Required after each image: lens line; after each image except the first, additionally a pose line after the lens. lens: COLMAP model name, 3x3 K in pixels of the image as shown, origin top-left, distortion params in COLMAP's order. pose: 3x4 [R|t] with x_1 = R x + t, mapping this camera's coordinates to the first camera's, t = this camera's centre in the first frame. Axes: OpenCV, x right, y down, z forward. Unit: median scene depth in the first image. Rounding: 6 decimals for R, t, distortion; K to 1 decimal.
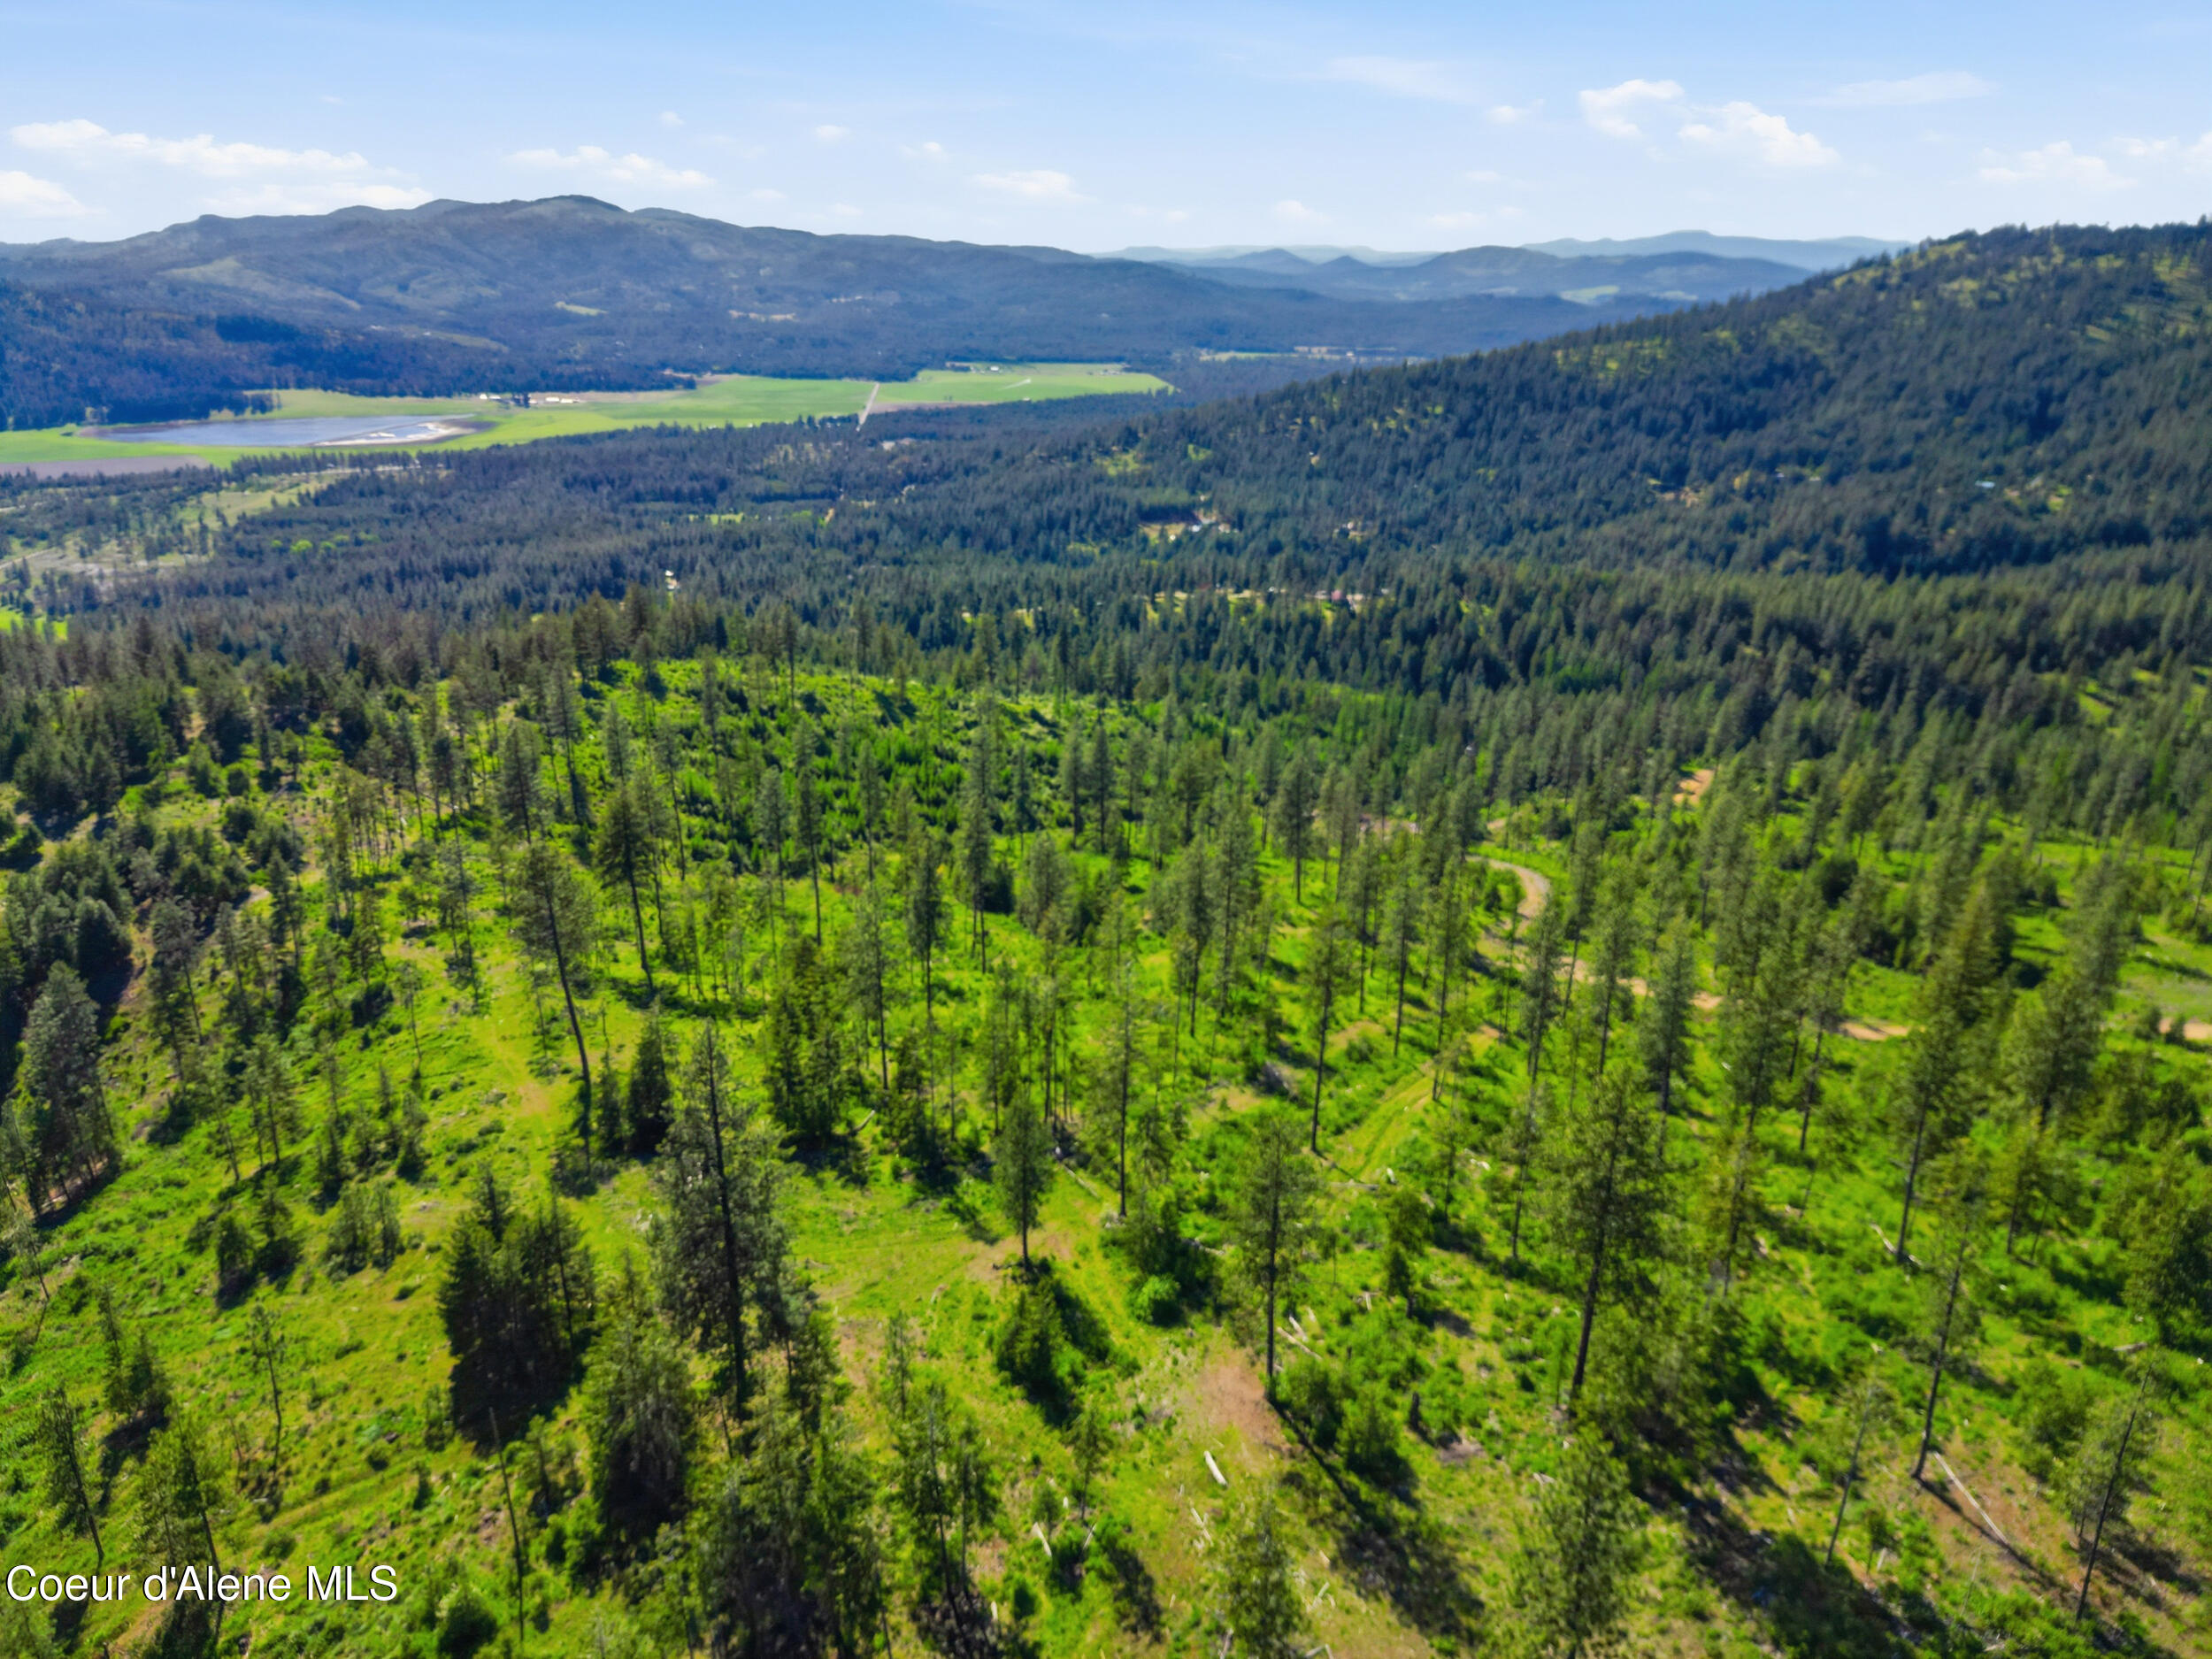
lens RADIAL K [[1564.1, 0, 1096.6], [0, 1564.1, 831.4], [0, 0, 1]] dist [0.038456, -0.046783]
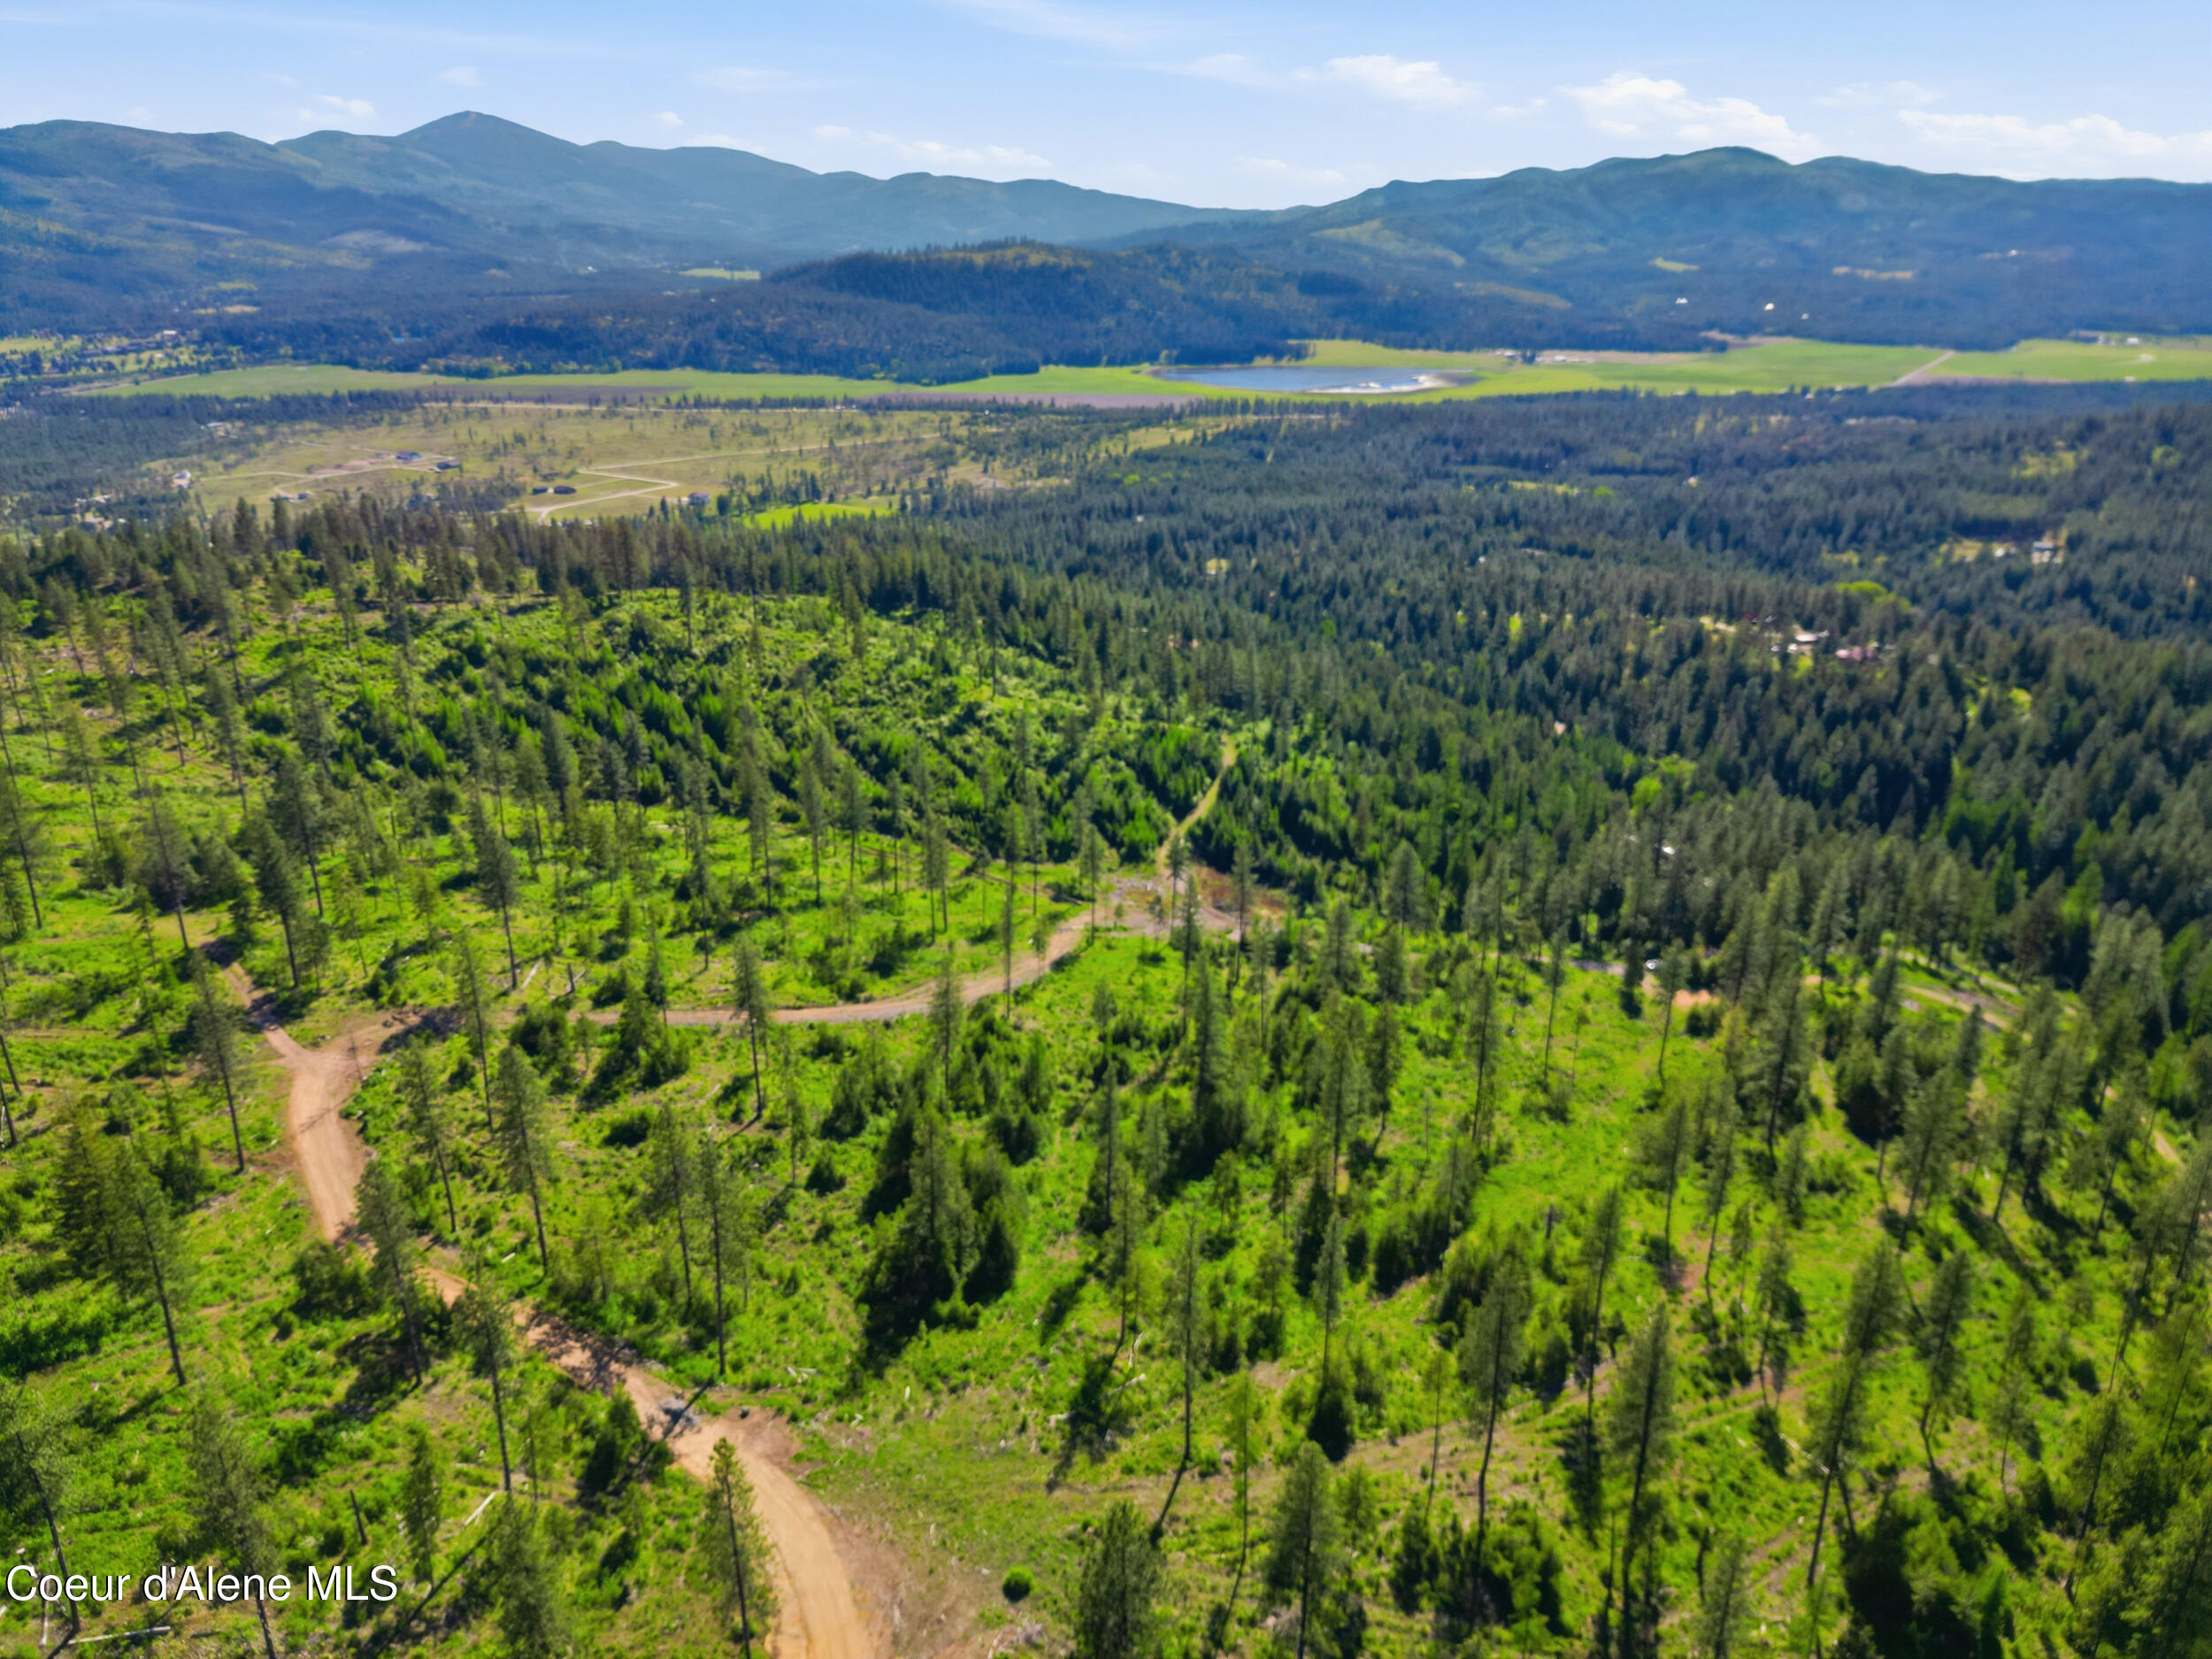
lens RADIAL K [[1564.1, 0, 1096.6], [0, 1564.1, 831.4], [0, 0, 1]] dist [0.038456, -0.046783]
pose [[0.768532, 0.221975, -0.600072, 0.084062], [-0.207430, 0.973673, 0.094514, -0.017029], [0.605254, 0.051836, 0.794343, 0.051987]]
